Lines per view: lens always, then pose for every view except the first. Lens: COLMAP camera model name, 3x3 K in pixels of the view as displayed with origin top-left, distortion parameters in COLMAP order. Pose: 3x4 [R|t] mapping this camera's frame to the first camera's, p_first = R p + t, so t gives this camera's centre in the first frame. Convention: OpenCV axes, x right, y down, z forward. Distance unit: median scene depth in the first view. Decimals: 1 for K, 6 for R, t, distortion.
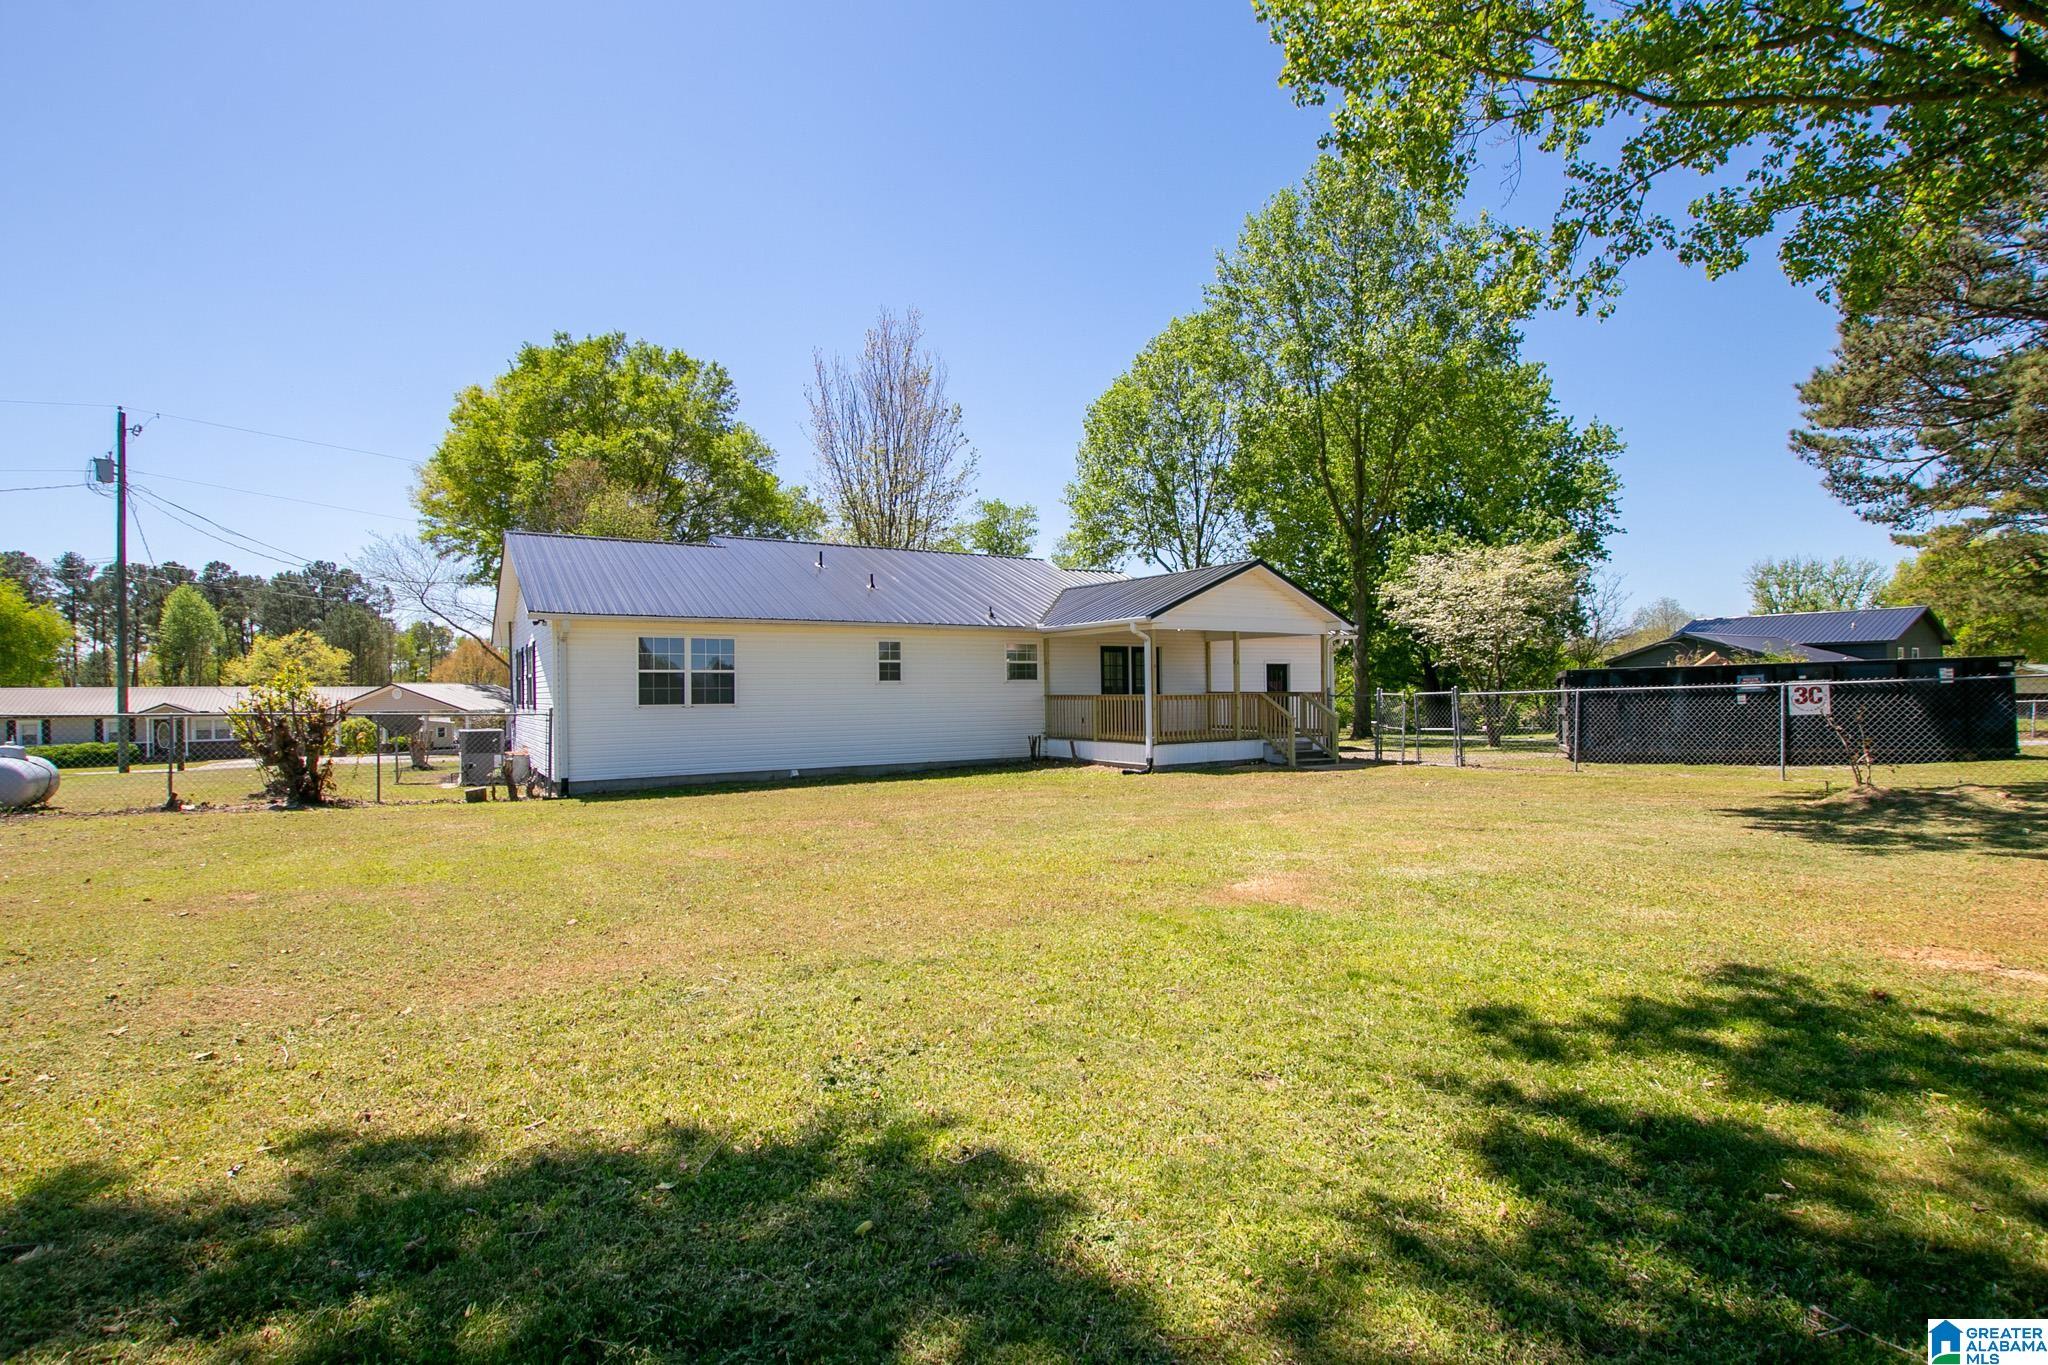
lens RADIAL K [[950.6, 0, 1012.0], [0, 950.6, 683.3], [0, 0, 1]] dist [-0.032506, 0.005033]
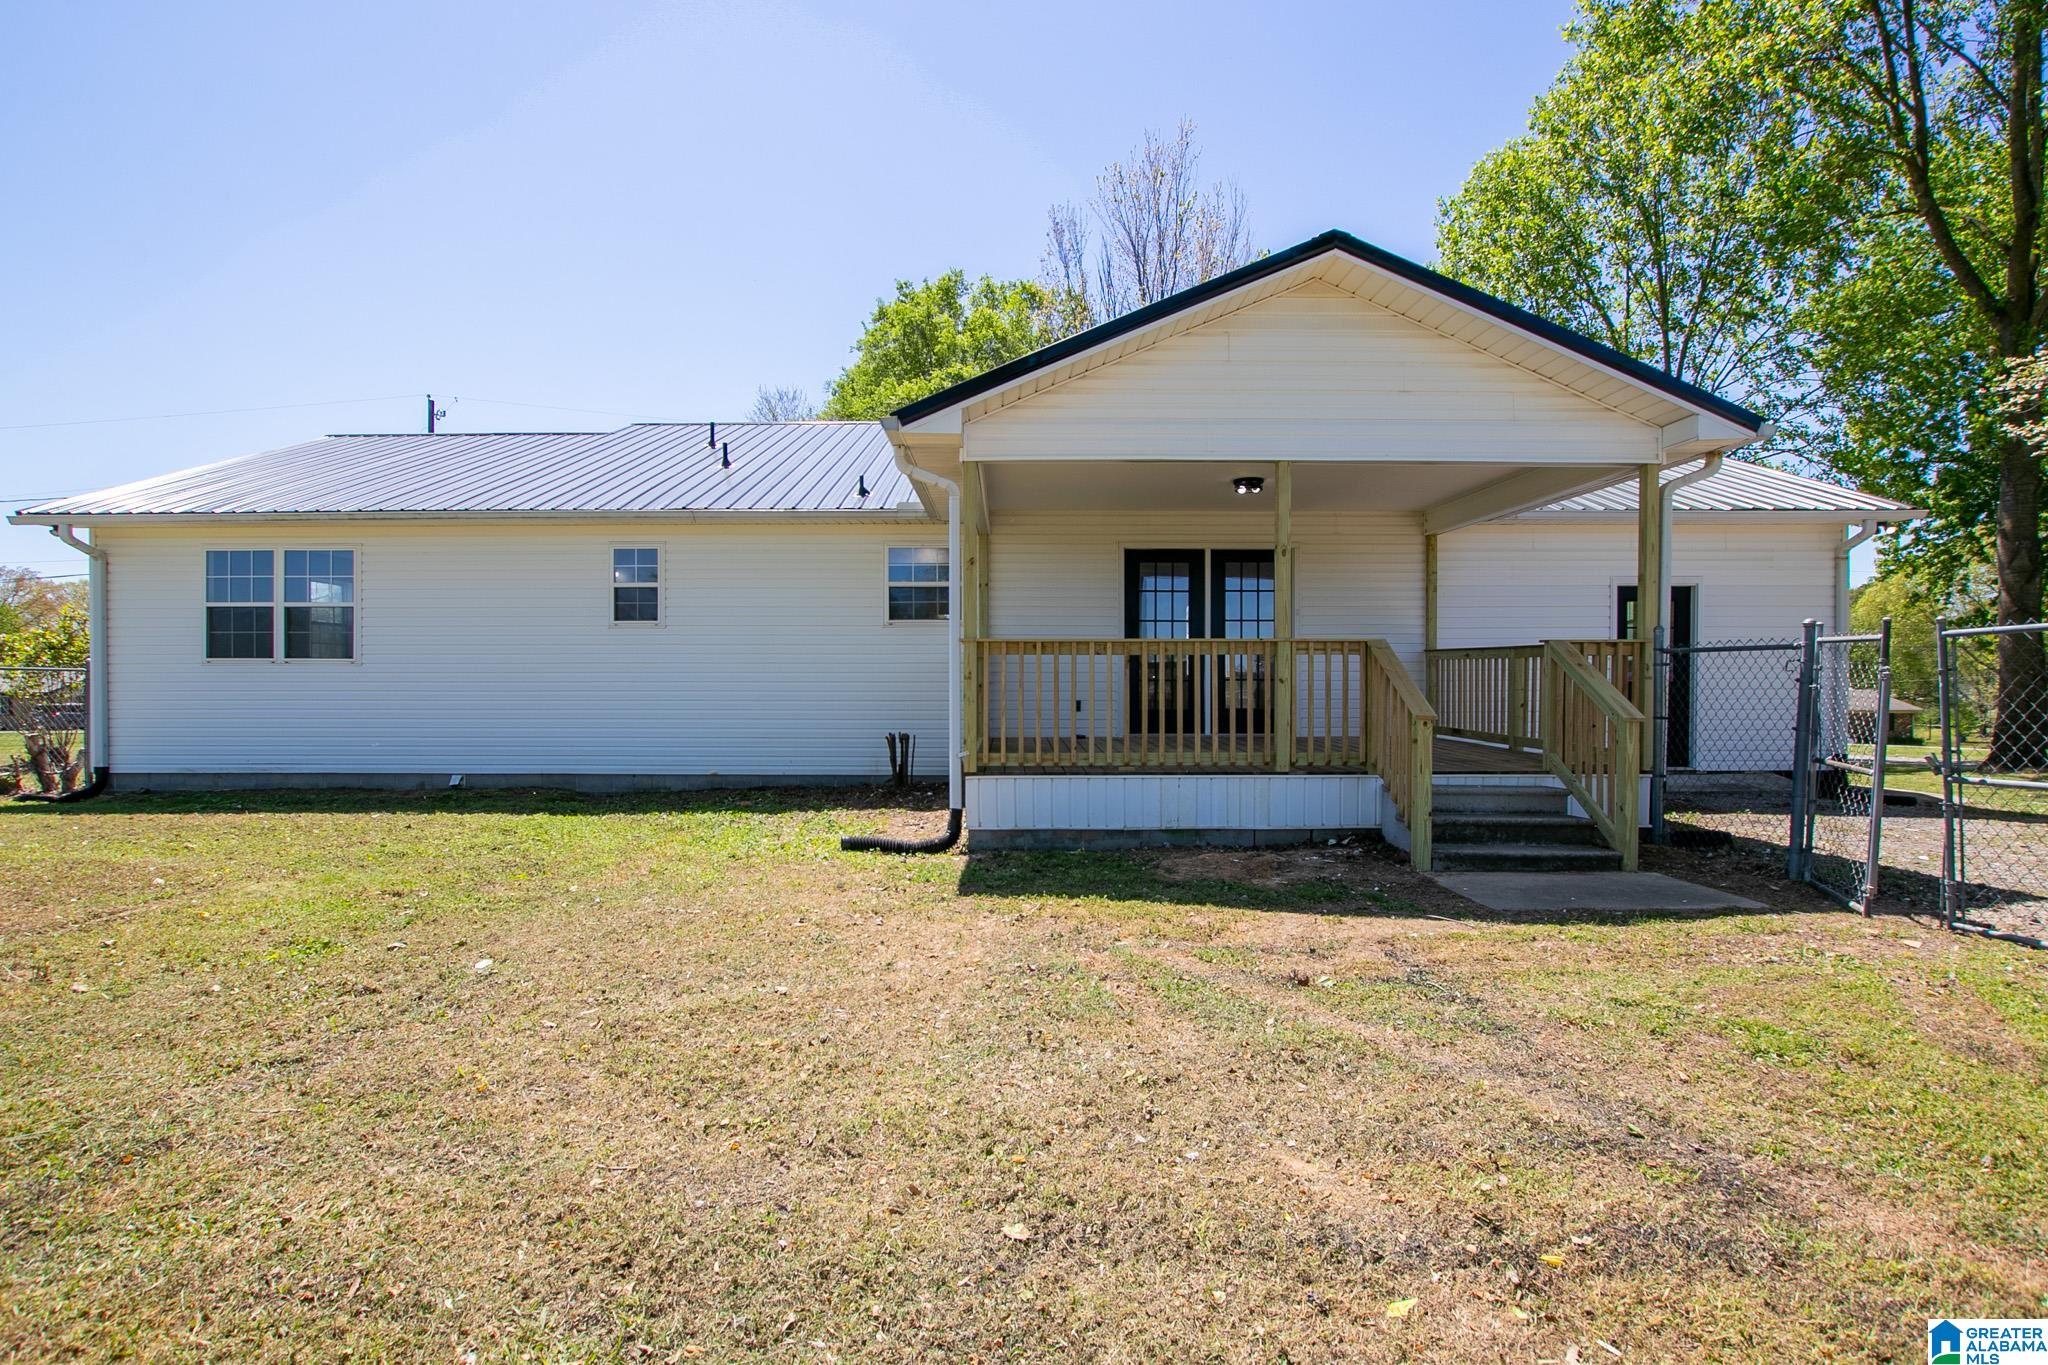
lens RADIAL K [[950.6, 0, 1012.0], [0, 950.6, 683.3], [0, 0, 1]] dist [-0.032506, 0.005033]
pose [[0.846552, 0.017434, -0.532020, 0.169357], [-0.004992, 0.999680, 0.024816, 0.009266], [0.532282, -0.018352, 0.846368, 0.325806]]
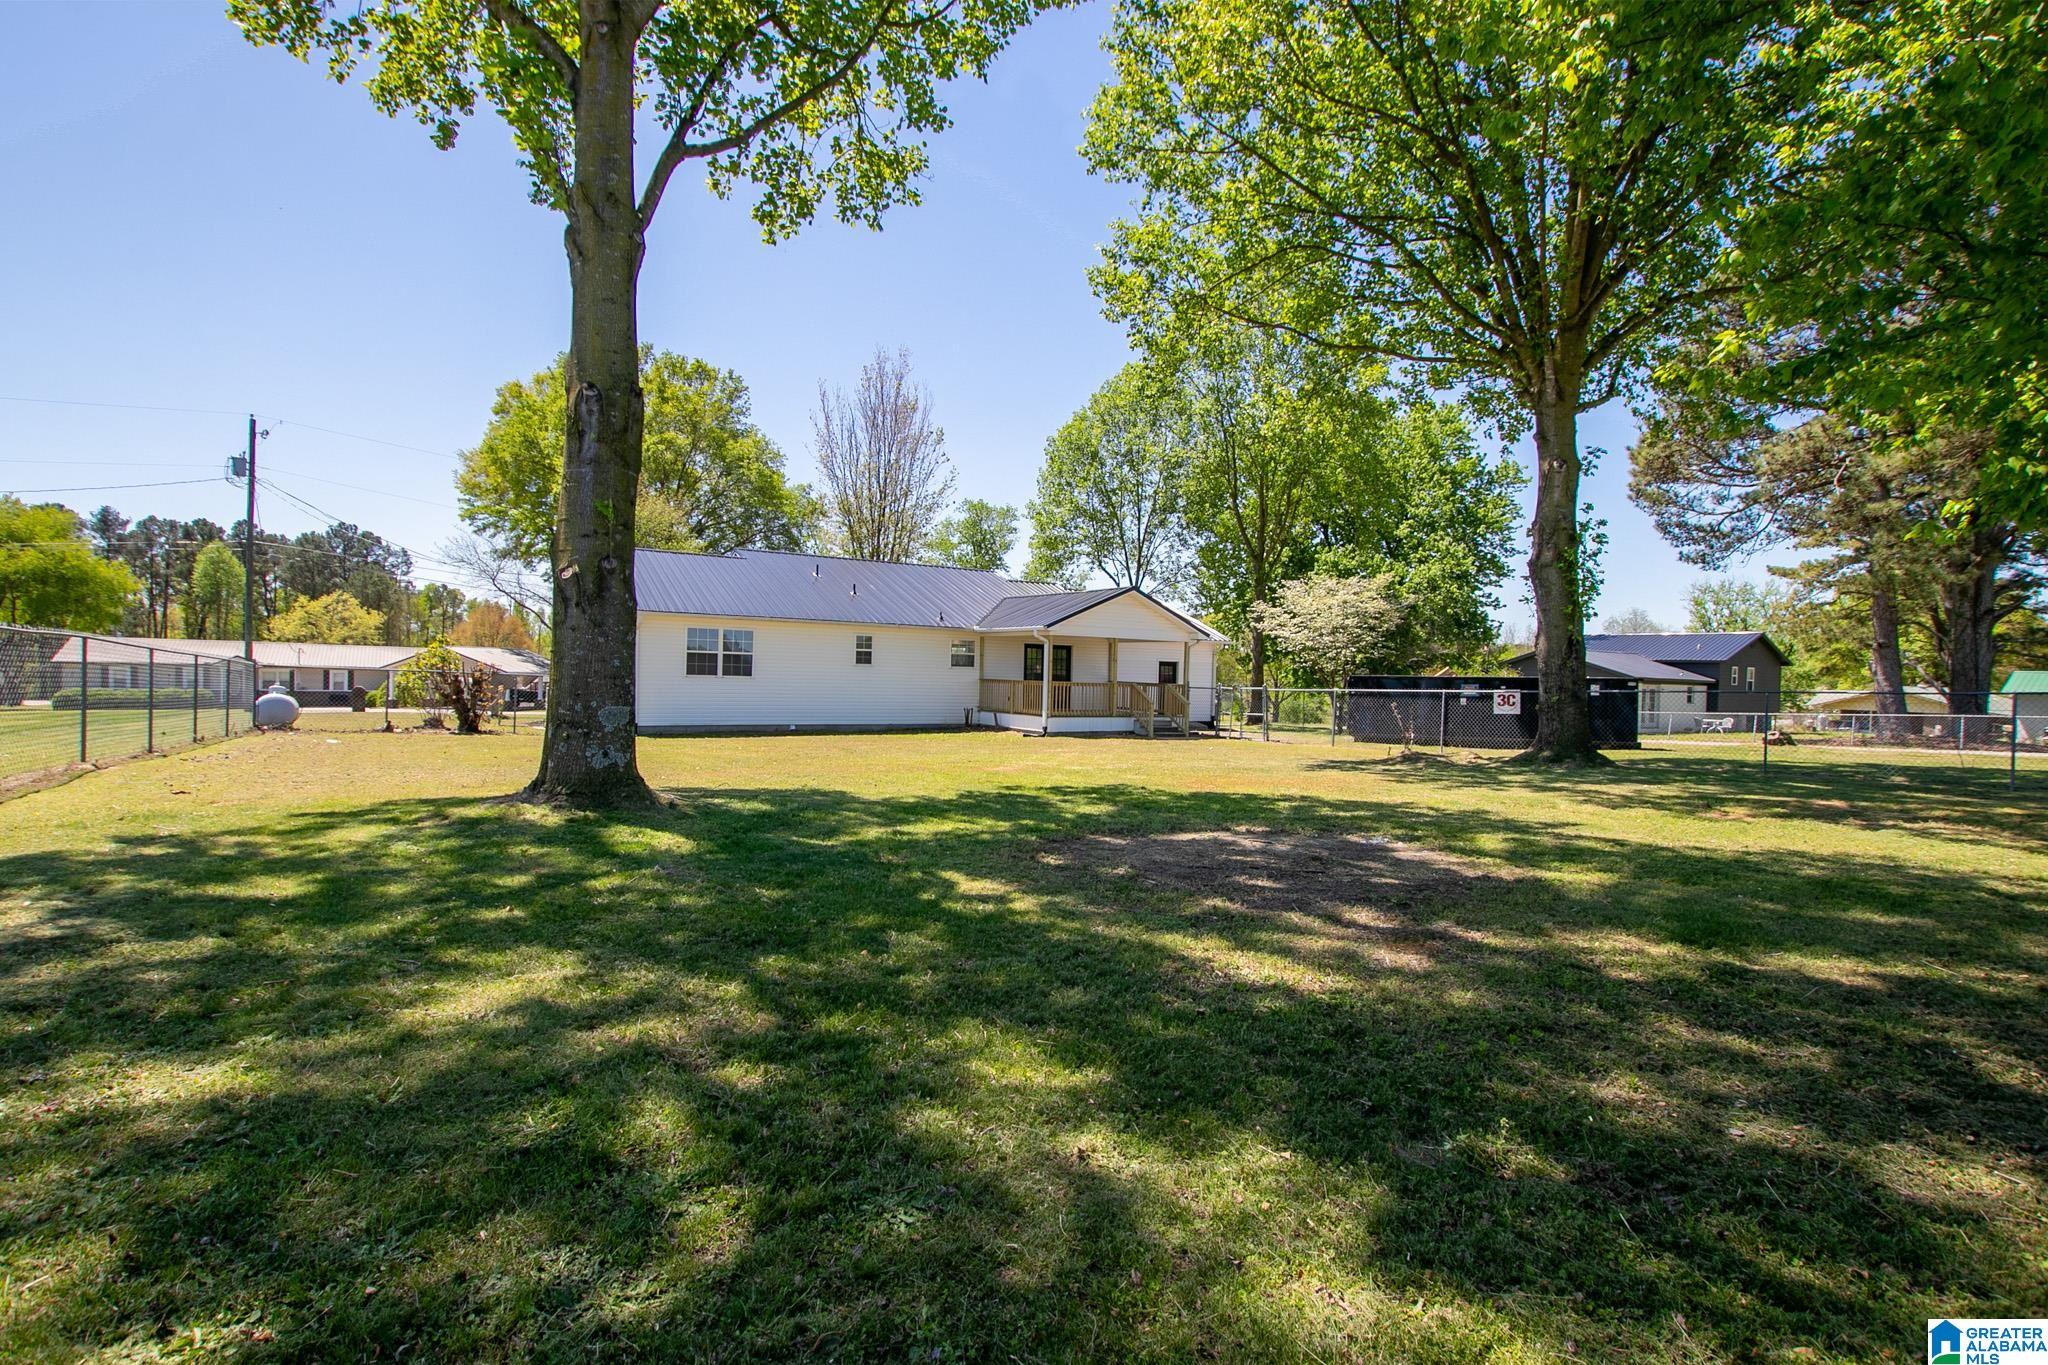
lens RADIAL K [[950.6, 0, 1012.0], [0, 950.6, 683.3], [0, 0, 1]] dist [-0.032506, 0.005033]
pose [[0.999225, 0.039201, 0.003655, 0.041312], [-0.039264, 0.999044, 0.019213, -0.004858], [-0.002899, -0.019342, 0.999809, -0.190298]]
